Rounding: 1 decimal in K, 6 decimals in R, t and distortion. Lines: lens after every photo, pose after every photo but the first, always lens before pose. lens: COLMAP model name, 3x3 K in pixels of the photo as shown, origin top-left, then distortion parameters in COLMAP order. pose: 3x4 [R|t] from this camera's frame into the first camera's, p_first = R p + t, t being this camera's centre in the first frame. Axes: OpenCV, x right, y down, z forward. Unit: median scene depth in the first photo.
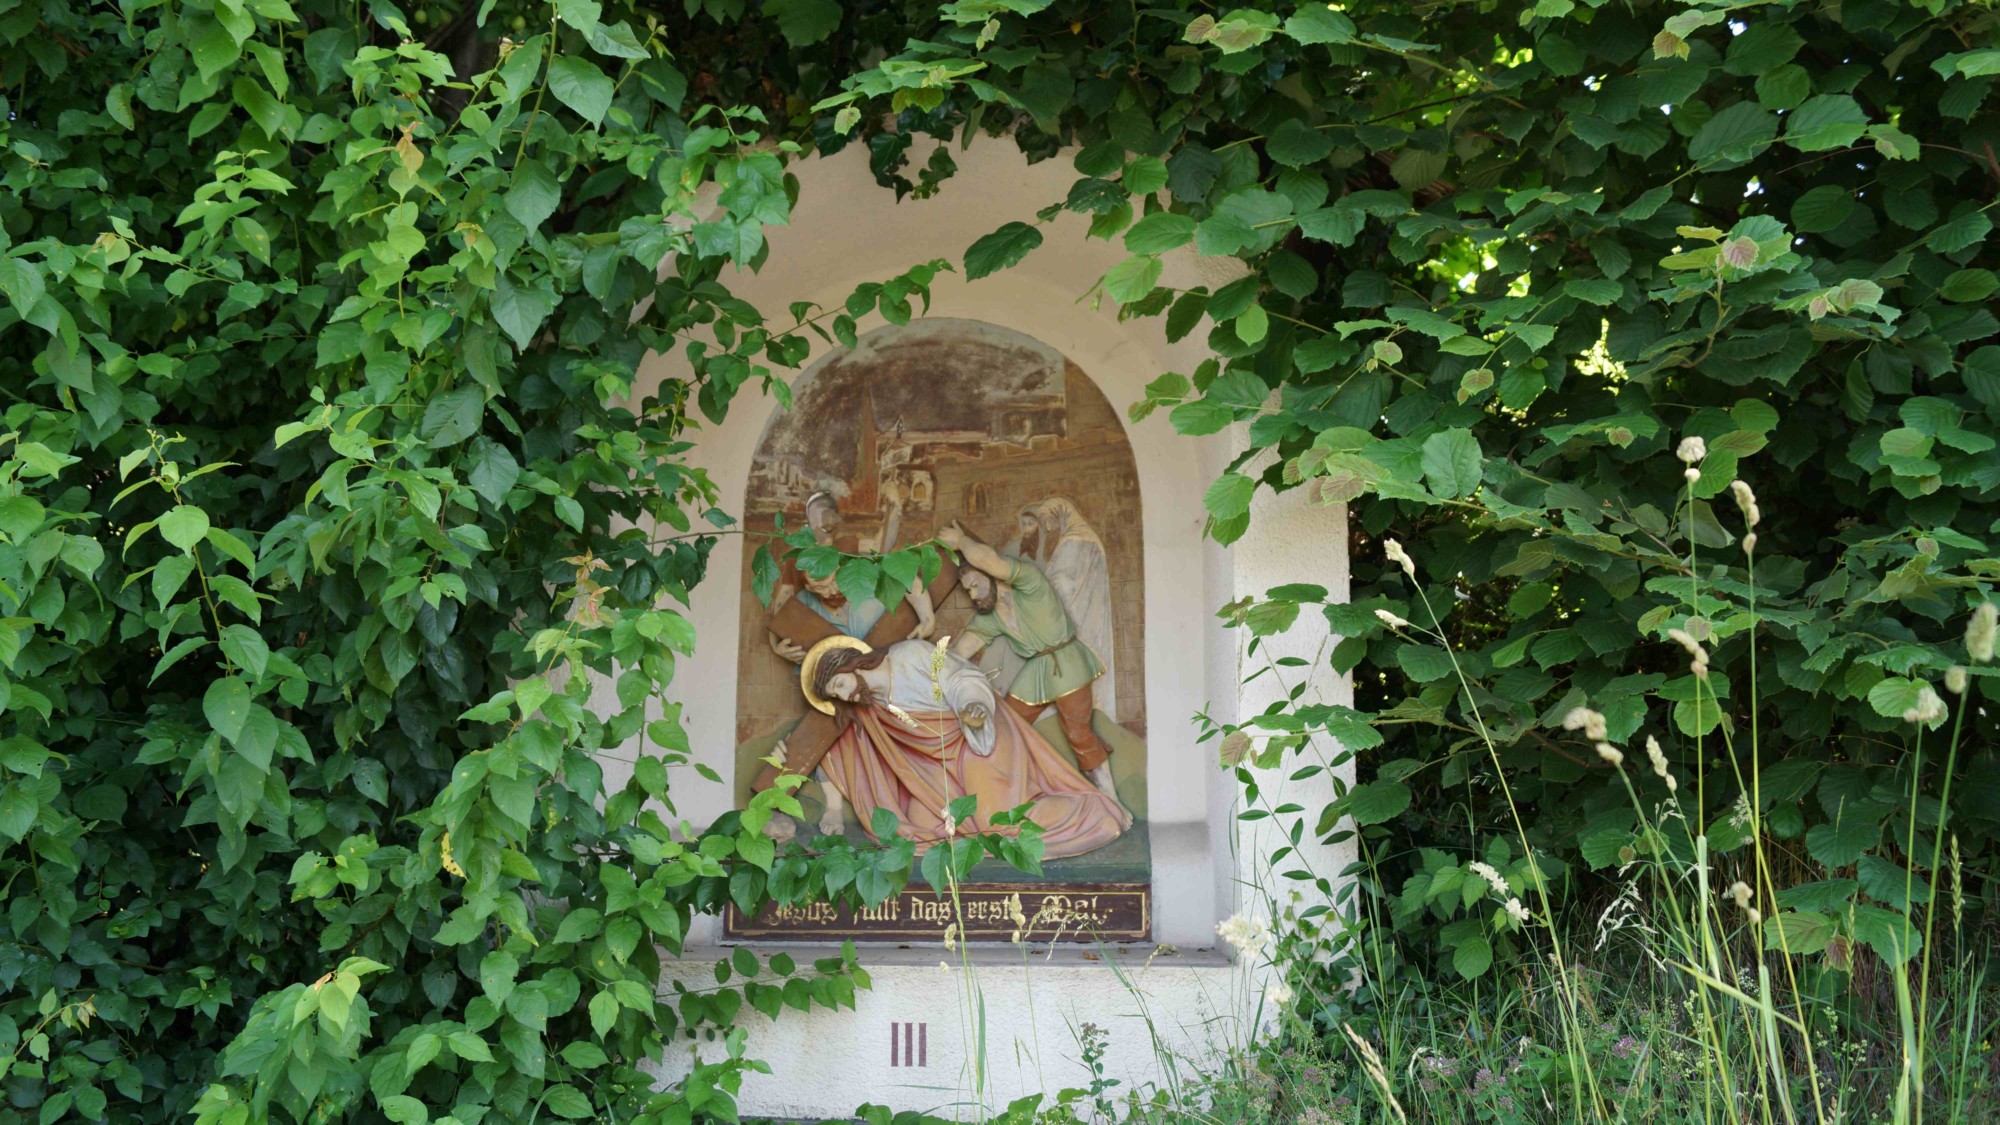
lens RADIAL K [[1601.2, 0, 1001.6], [0, 1601.2, 563.9], [0, 0, 1]] dist [-0.088562, -0.002469]
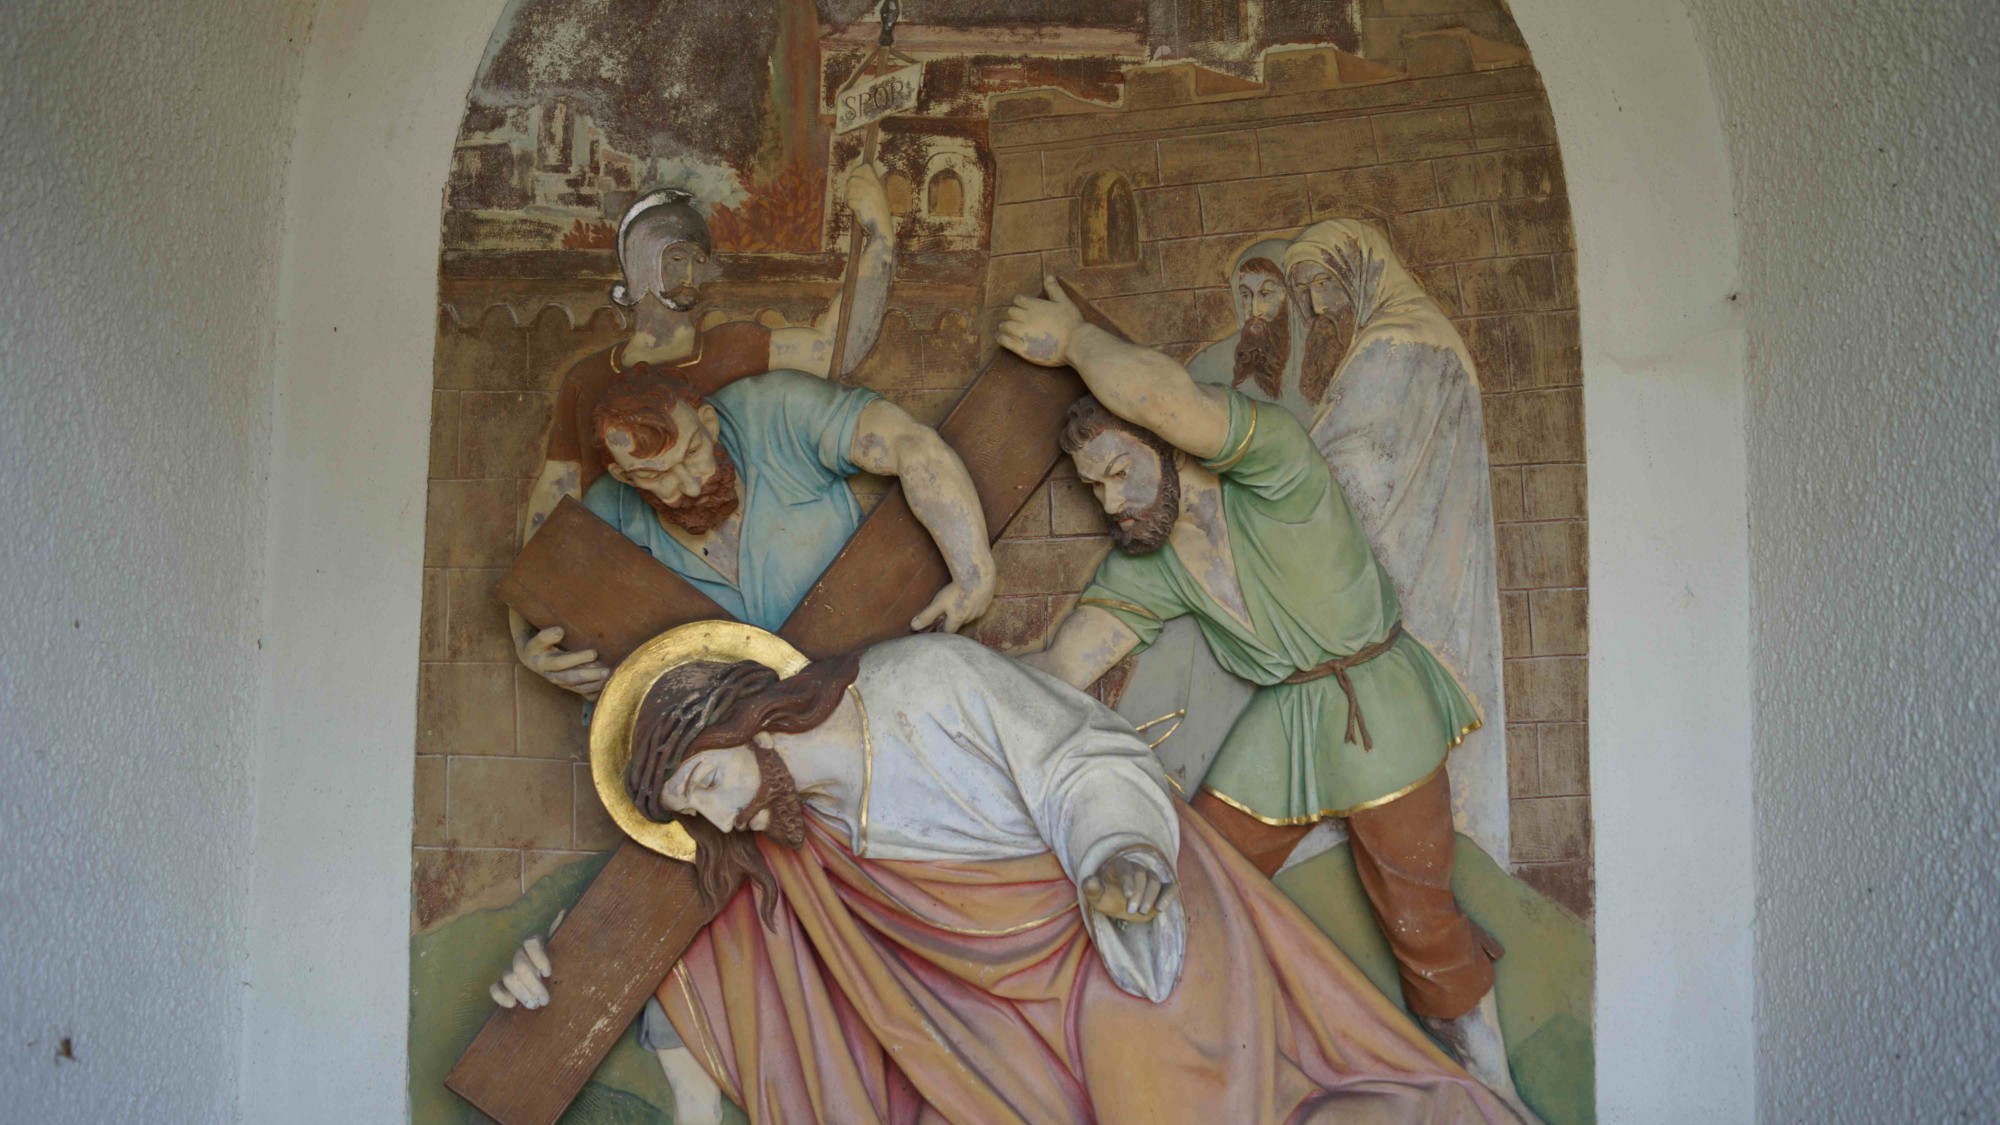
lens RADIAL K [[1601.2, 0, 1000.2], [0, 1601.2, 566.1], [0, 0, 1]] dist [-0.088562, -0.002469]
pose [[0.999325, 0.009350, 0.035530, -0.052262], [-0.013283, 0.993606, 0.112116, -0.004196], [-0.034254, -0.112512, 0.993060, 0.662651]]
